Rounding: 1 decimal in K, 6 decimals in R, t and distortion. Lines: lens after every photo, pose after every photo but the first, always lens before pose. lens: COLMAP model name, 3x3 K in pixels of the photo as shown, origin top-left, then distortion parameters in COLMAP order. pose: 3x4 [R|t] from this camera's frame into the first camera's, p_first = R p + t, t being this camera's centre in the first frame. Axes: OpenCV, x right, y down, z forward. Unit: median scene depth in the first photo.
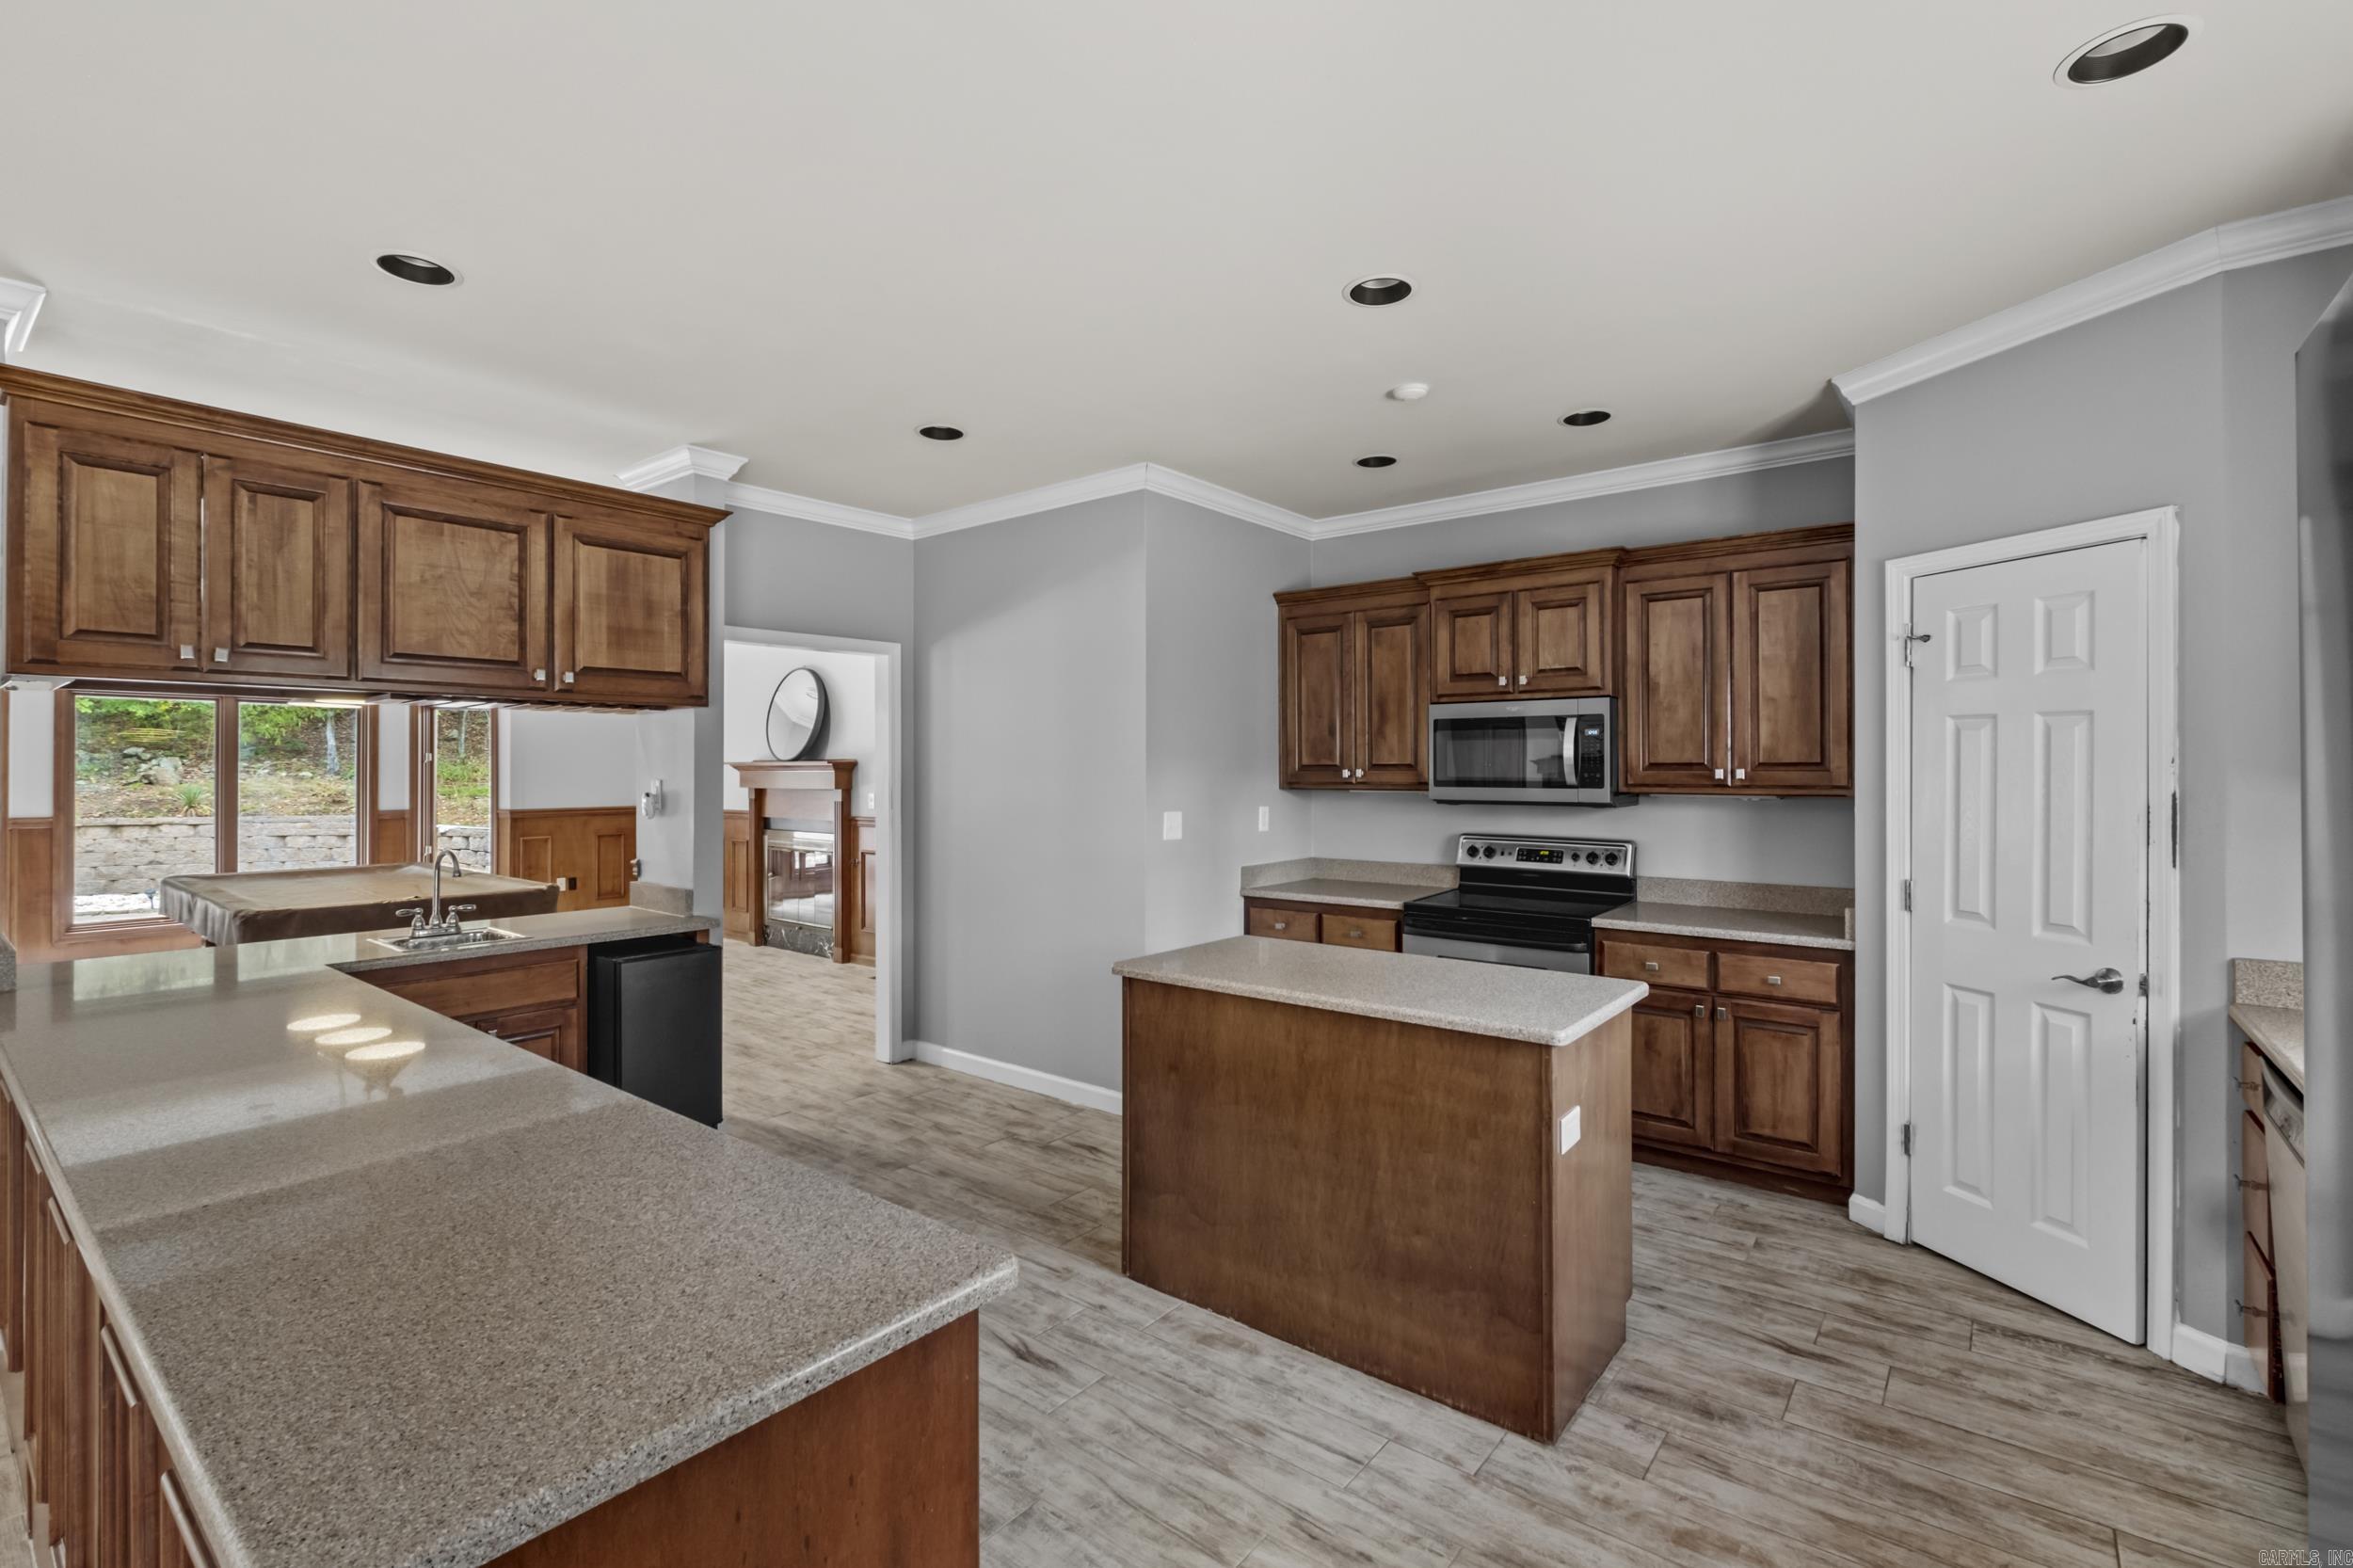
lens RADIAL K [[1037.2, 0, 1177.6], [0, 1037.2, 778.3], [0, 0, 1]] dist [-0.008386, -0.000892]
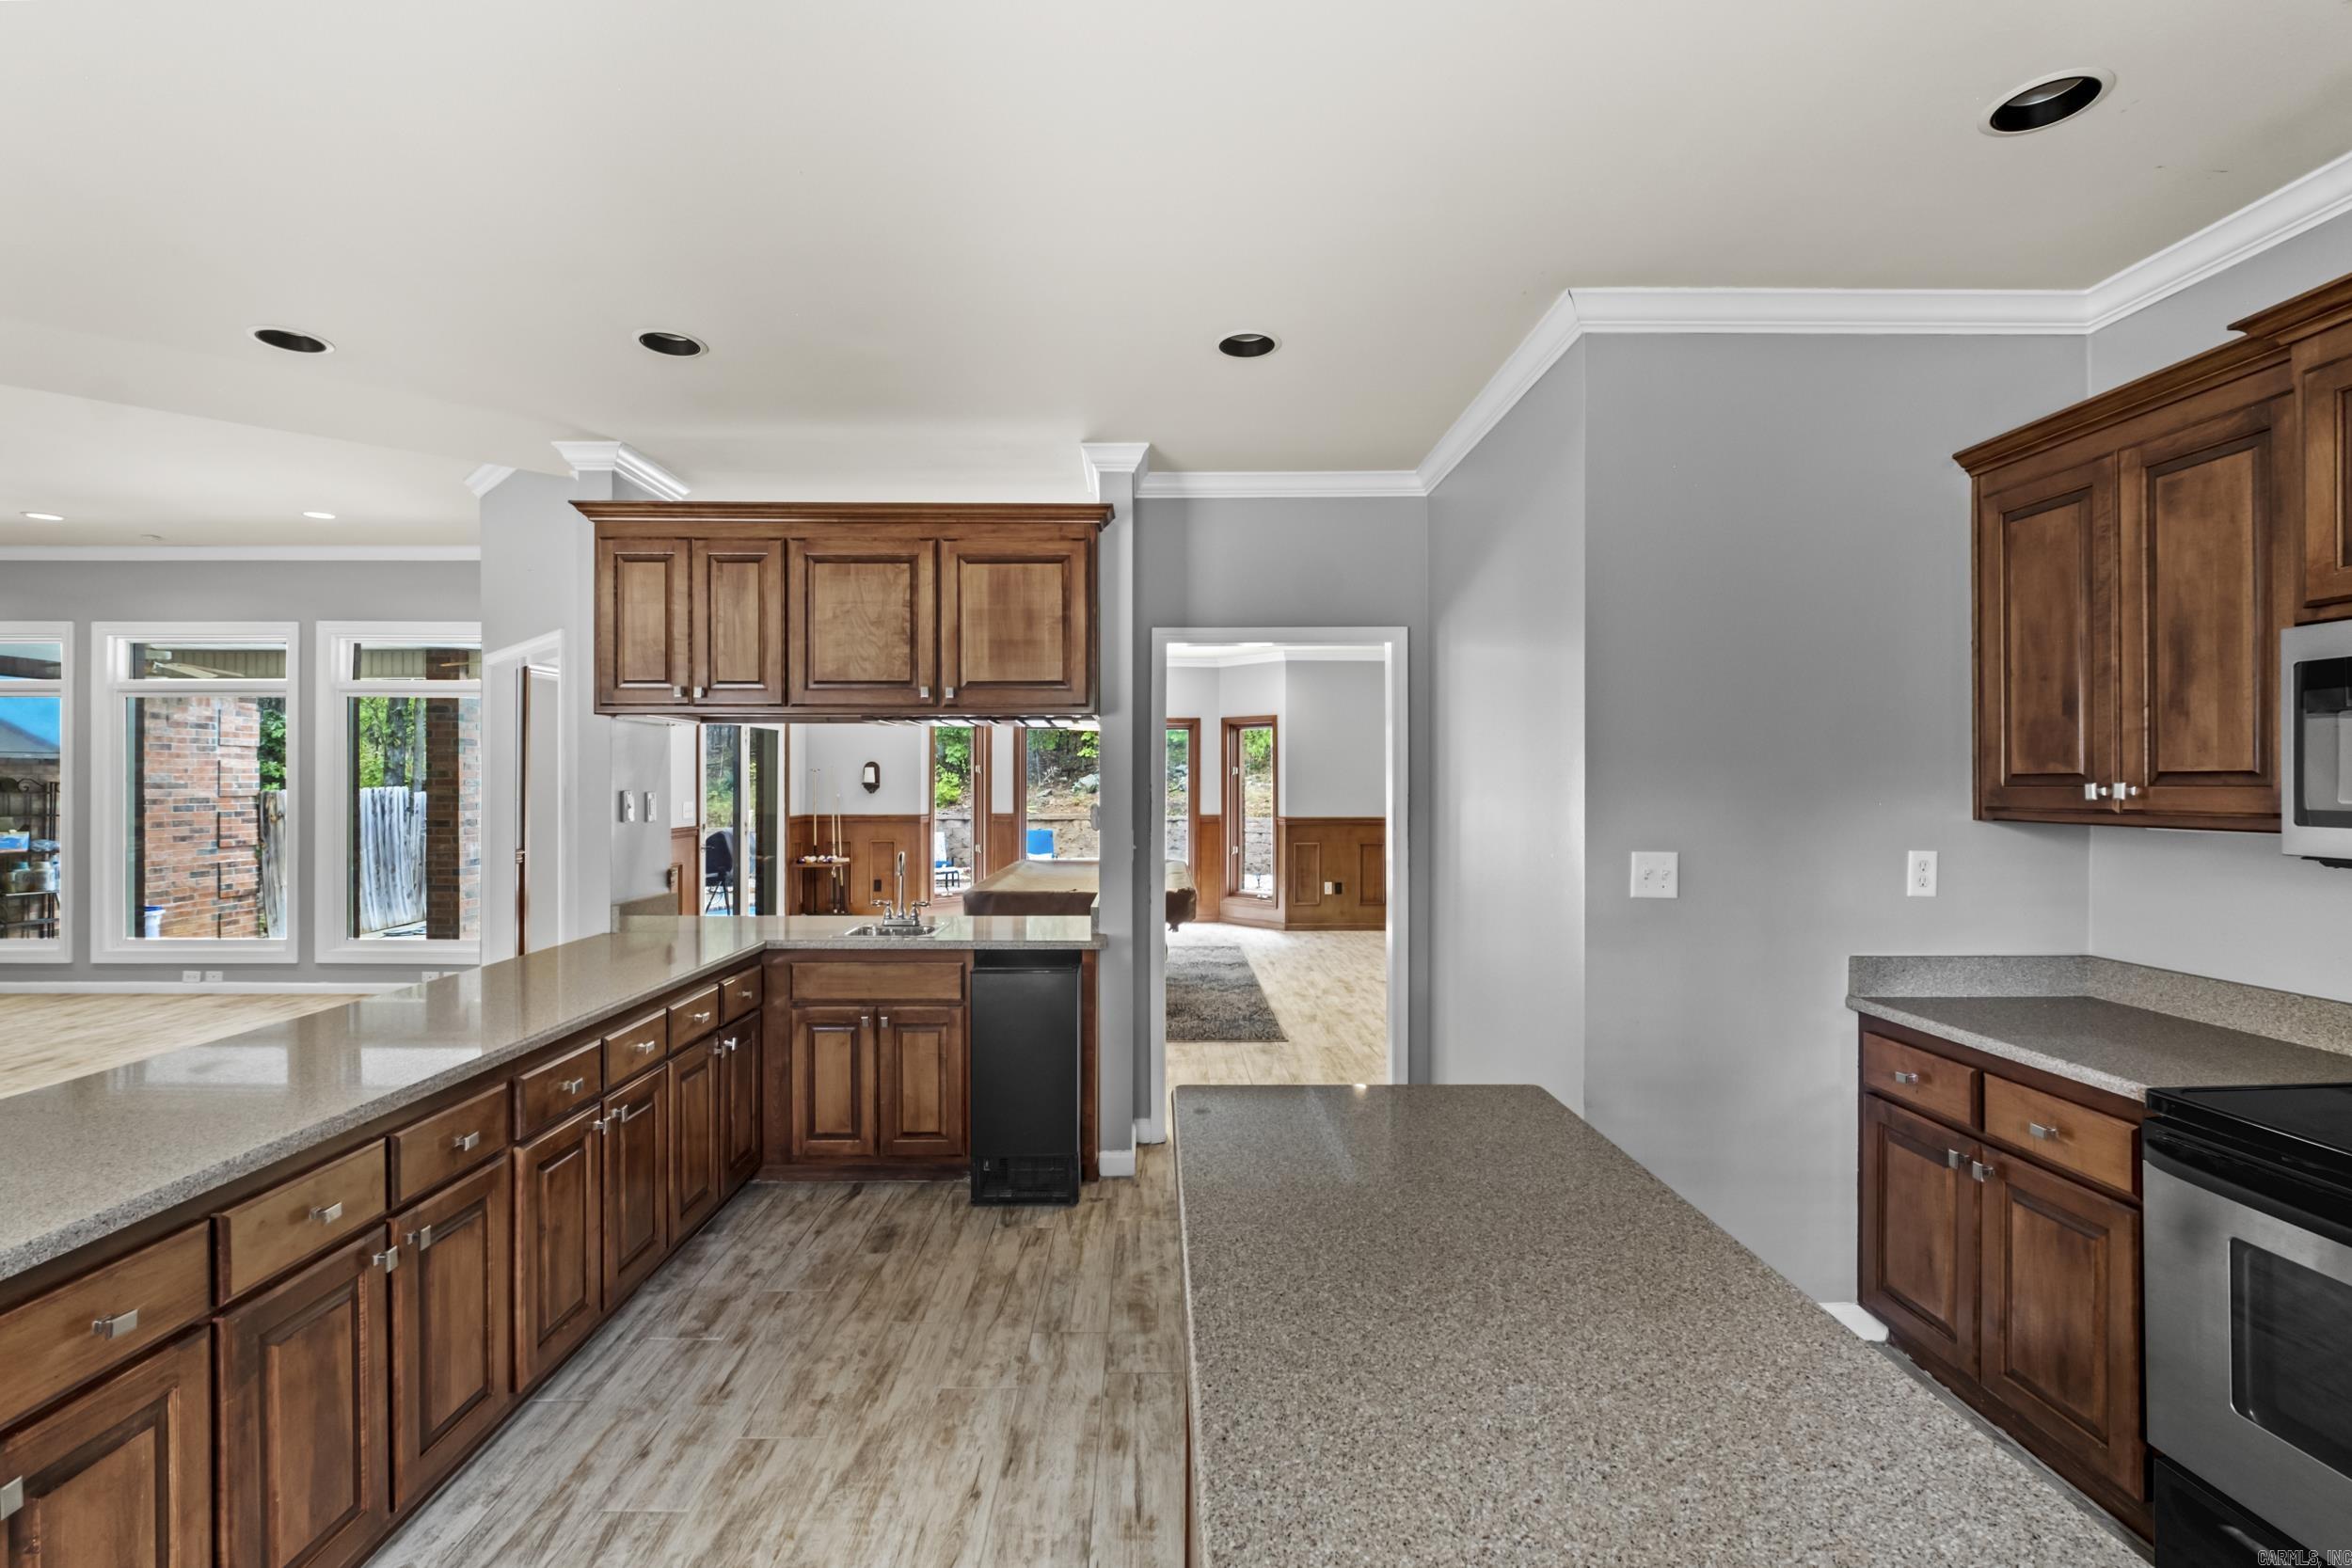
lens RADIAL K [[1036.7, 0, 1164.7], [0, 1036.7, 792.3], [0, 0, 1]] dist [-0.008386, -0.000892]
pose [[0.628296, 0.009926, -0.777911, 0.293326], [-0.008697, 0.999946, 0.005735, -0.003732], [0.777926, 0.003162, 0.628348, 0.407846]]
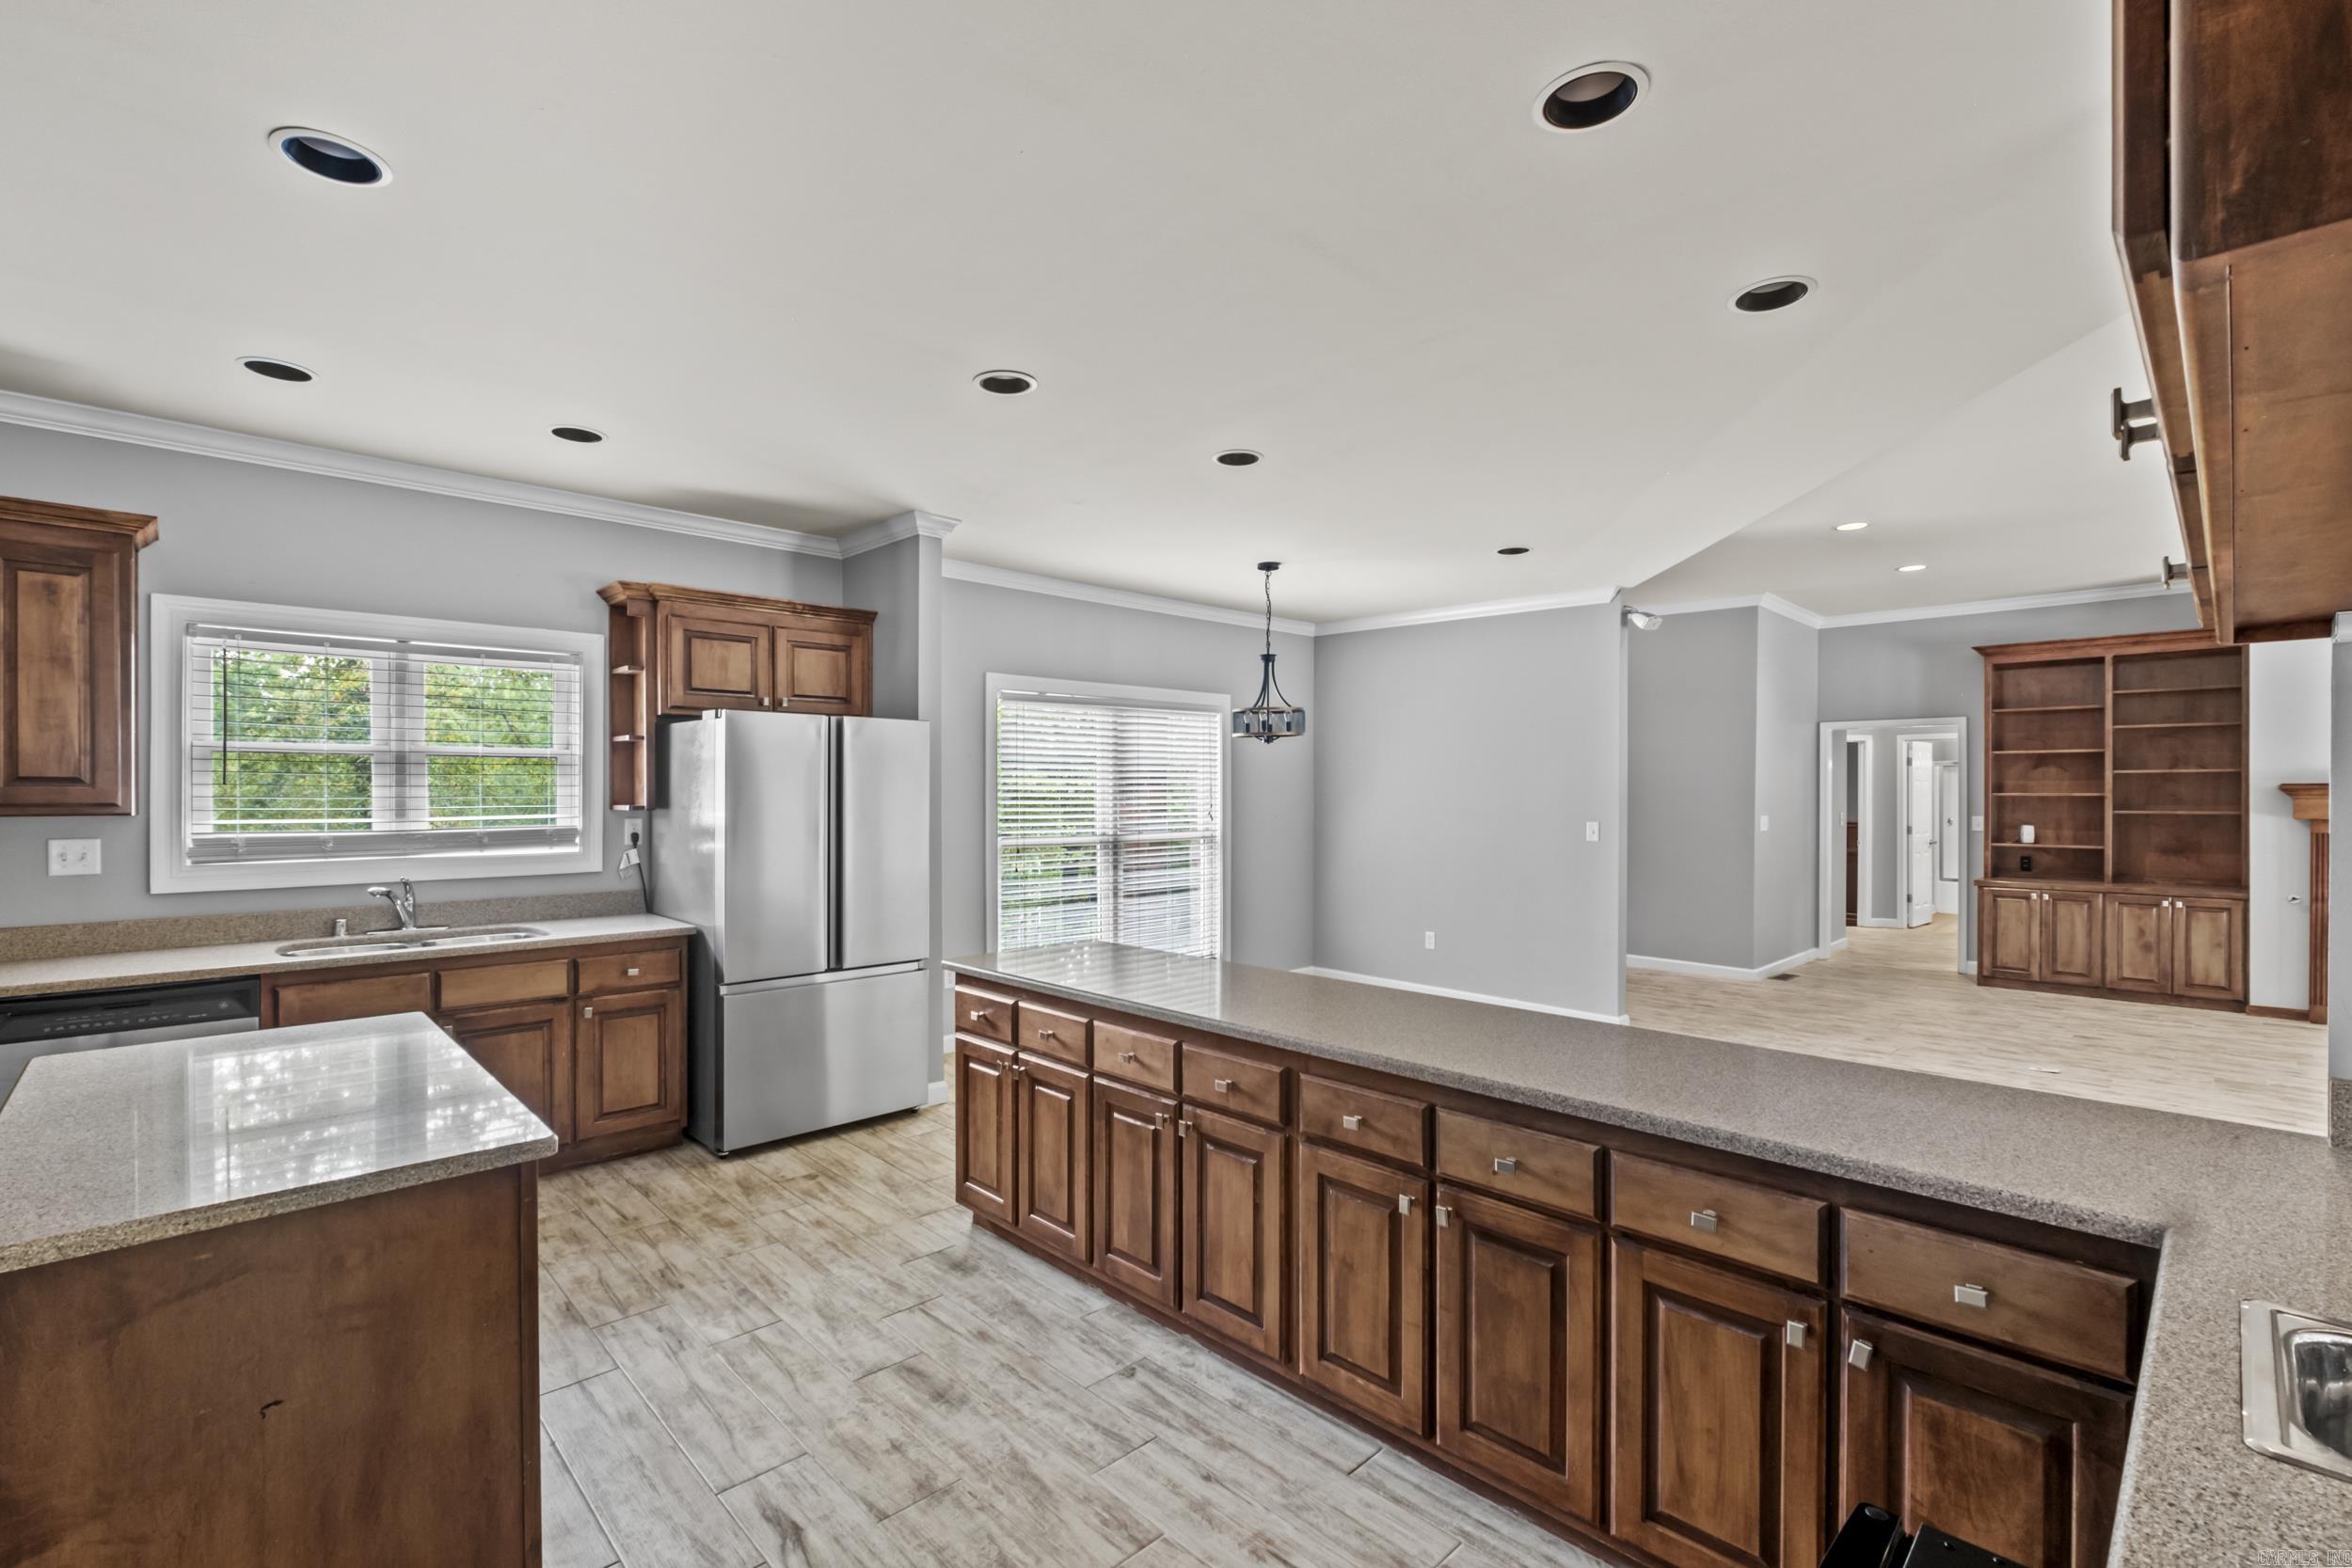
lens RADIAL K [[1036.7, 0, 1148.9], [0, 1036.7, 804.7], [0, 0, 1]] dist [-0.008386, -0.000892]
pose [[-0.989198, -0.000530, 0.146582, -0.321628], [0.002417, 0.999799, 0.019924, -0.006821], [-0.146563, 0.020063, -0.988998, 1.035305]]
